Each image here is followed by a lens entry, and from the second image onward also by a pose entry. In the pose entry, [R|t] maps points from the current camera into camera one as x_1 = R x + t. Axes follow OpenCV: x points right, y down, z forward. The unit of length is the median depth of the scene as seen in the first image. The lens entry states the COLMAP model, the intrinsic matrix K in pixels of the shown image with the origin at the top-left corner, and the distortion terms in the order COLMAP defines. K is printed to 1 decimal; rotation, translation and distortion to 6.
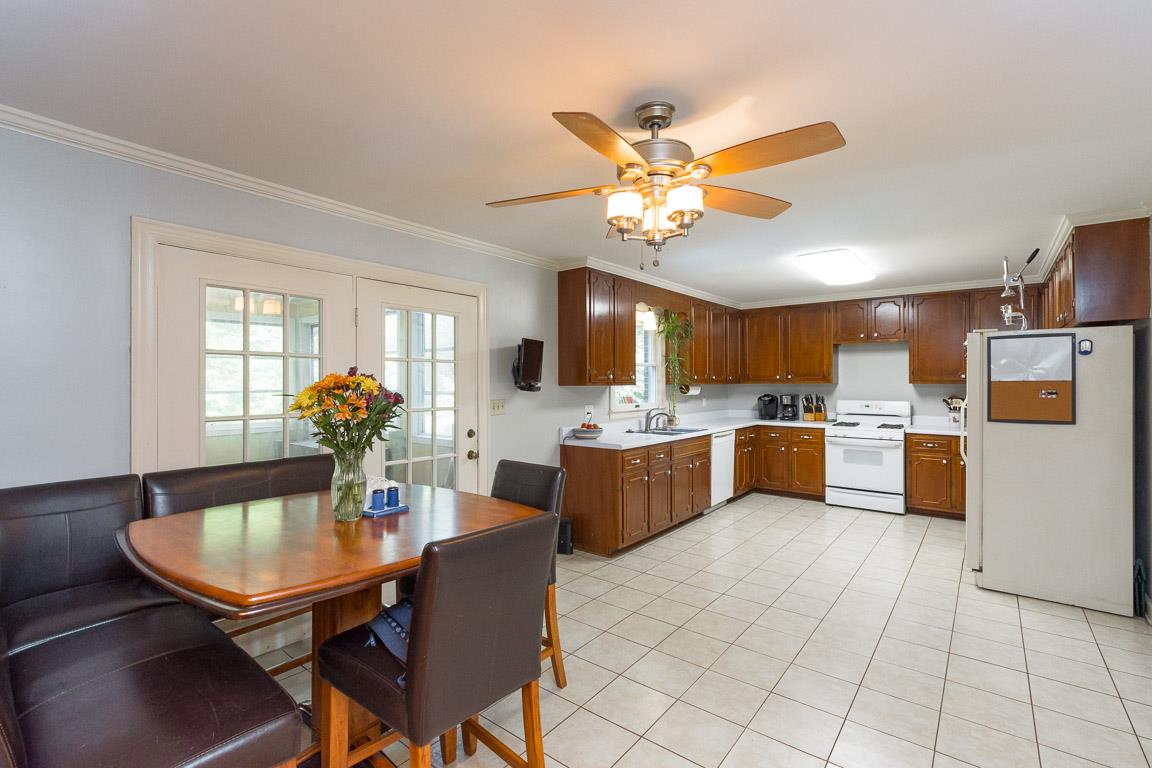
lens RADIAL K [[520.6, 0, 575.0], [0, 520.6, 383.9], [0, 0, 1]] dist [0.005871, 0.000181]
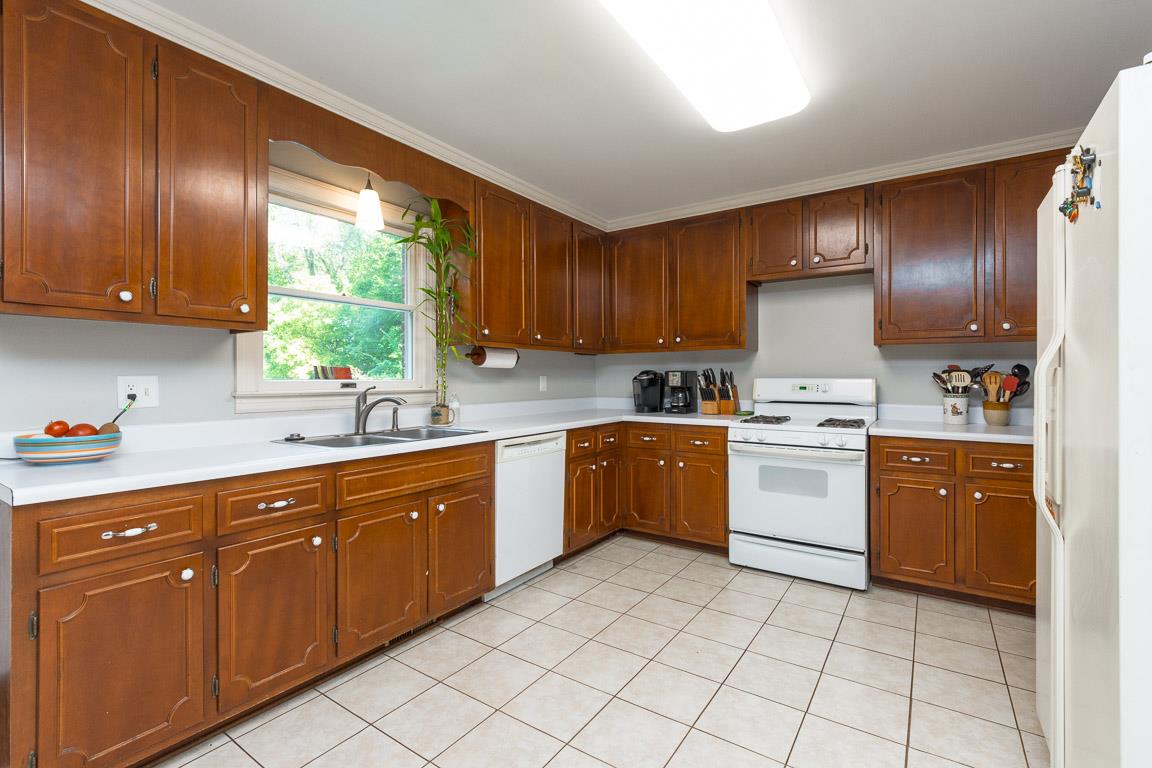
lens RADIAL K [[520.6, 0, 575.3], [0, 520.6, 380.6], [0, 0, 1]] dist [0.005871, 0.000181]
pose [[0.997312, 0.000790, 0.073267, 0.277856], [-0.000901, 0.999999, 0.001477, 0.035307], [-0.073266, -0.001539, 0.997311, 0.461876]]
